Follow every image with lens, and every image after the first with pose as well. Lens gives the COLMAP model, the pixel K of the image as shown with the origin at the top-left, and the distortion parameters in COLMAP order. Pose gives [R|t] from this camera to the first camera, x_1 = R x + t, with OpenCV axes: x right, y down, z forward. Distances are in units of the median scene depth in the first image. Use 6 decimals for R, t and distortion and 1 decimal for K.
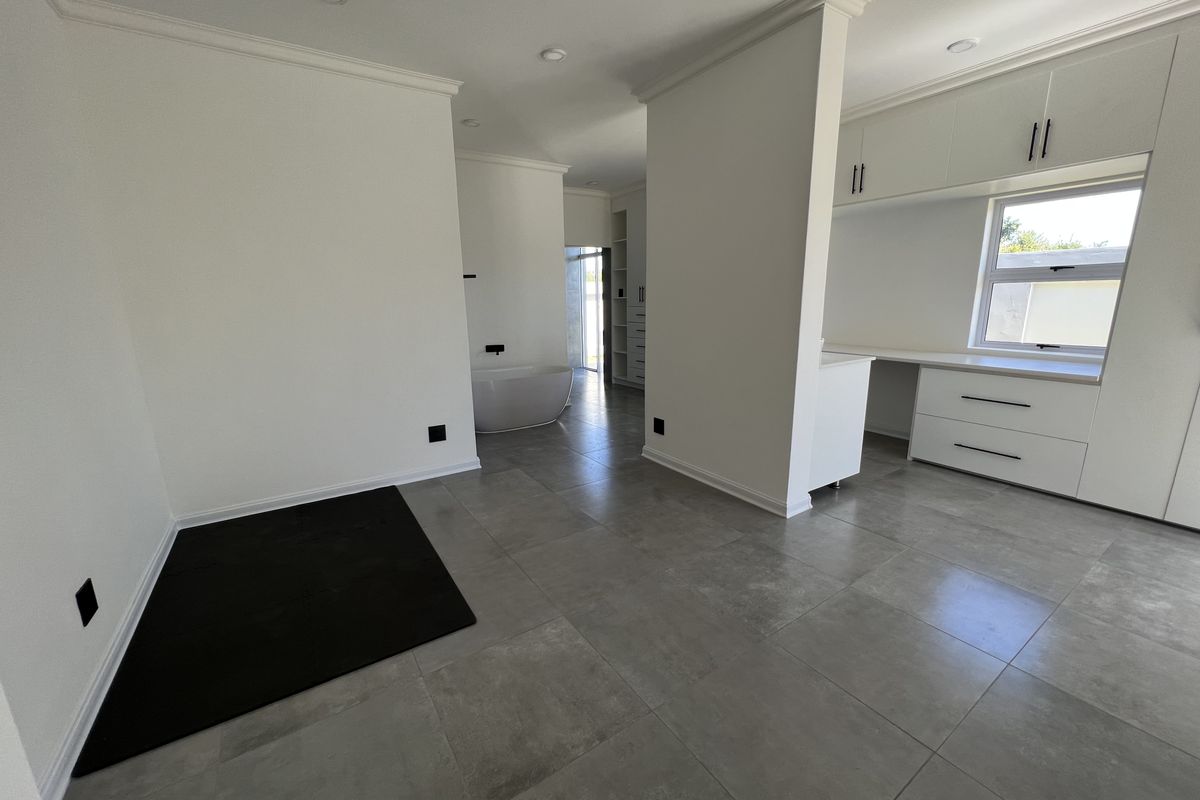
lens RADIAL K [[476.7, 0, 600.4], [0, 476.7, 403.3], [0, 0, 1]] dist [-0.002633, 0.000036]
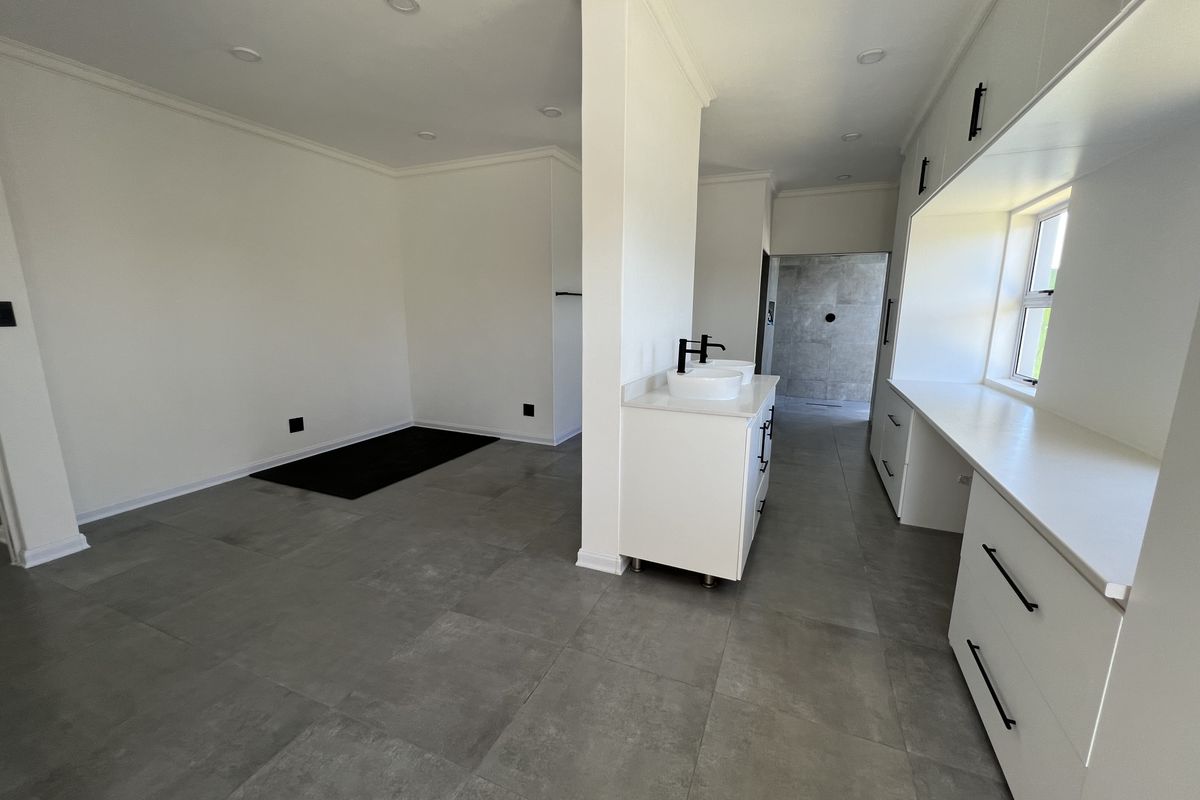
lens RADIAL K [[476.7, 0, 598.6], [0, 476.7, 403.2], [0, 0, 1]] dist [-0.002633, 0.000036]
pose [[0.546787, 0.181596, -0.817342, 1.058257], [-0.199819, 0.976291, 0.083236, -0.131162], [0.813079, 0.117808, 0.570109, 0.481022]]
